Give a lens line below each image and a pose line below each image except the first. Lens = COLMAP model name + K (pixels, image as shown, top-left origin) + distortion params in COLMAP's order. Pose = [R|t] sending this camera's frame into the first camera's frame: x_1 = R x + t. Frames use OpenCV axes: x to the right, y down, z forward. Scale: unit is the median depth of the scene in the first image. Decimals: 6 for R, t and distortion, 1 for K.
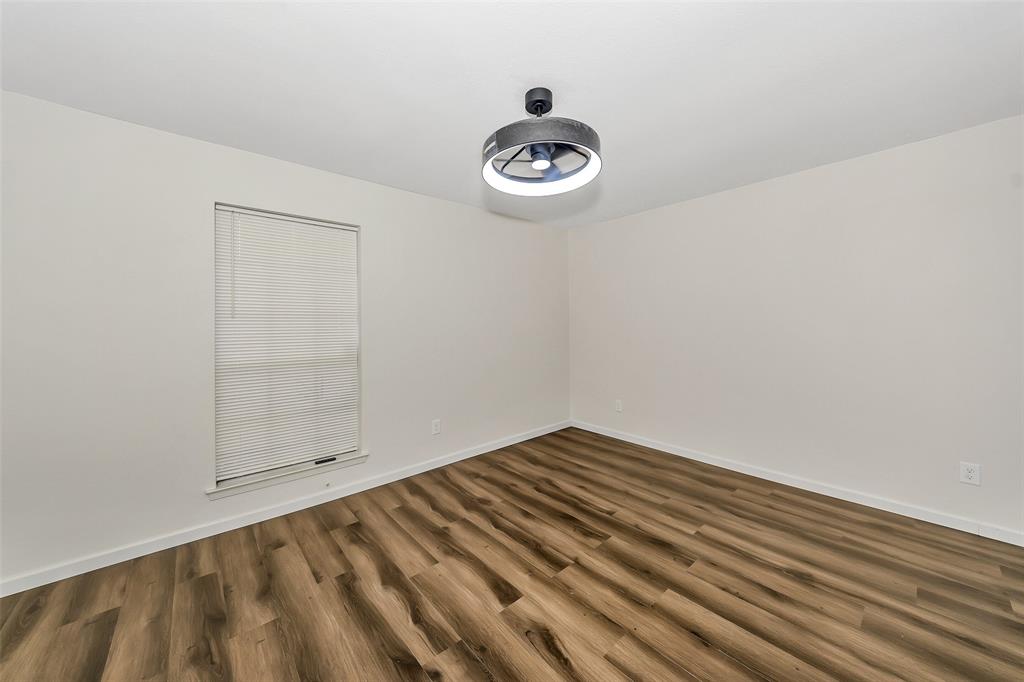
lens RADIAL K [[367.6, 0, 513.2], [0, 367.6, 321.5], [0, 0, 1]] dist [0.001532, 0.000092]
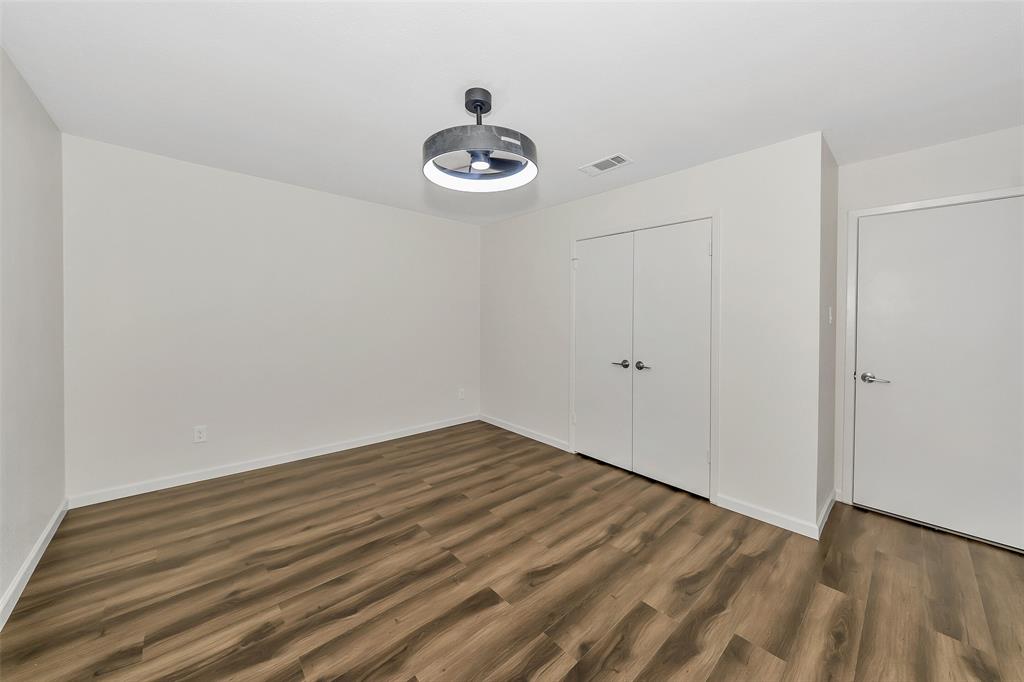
lens RADIAL K [[367.6, 0, 513.2], [0, 367.6, 321.5], [0, 0, 1]] dist [0.001532, 0.000092]
pose [[-0.004504, -0.006948, 0.999966, -0.765851], [-0.012169, 0.999902, 0.006893, -0.001194], [-0.999916, -0.012137, -0.004588, 0.730628]]
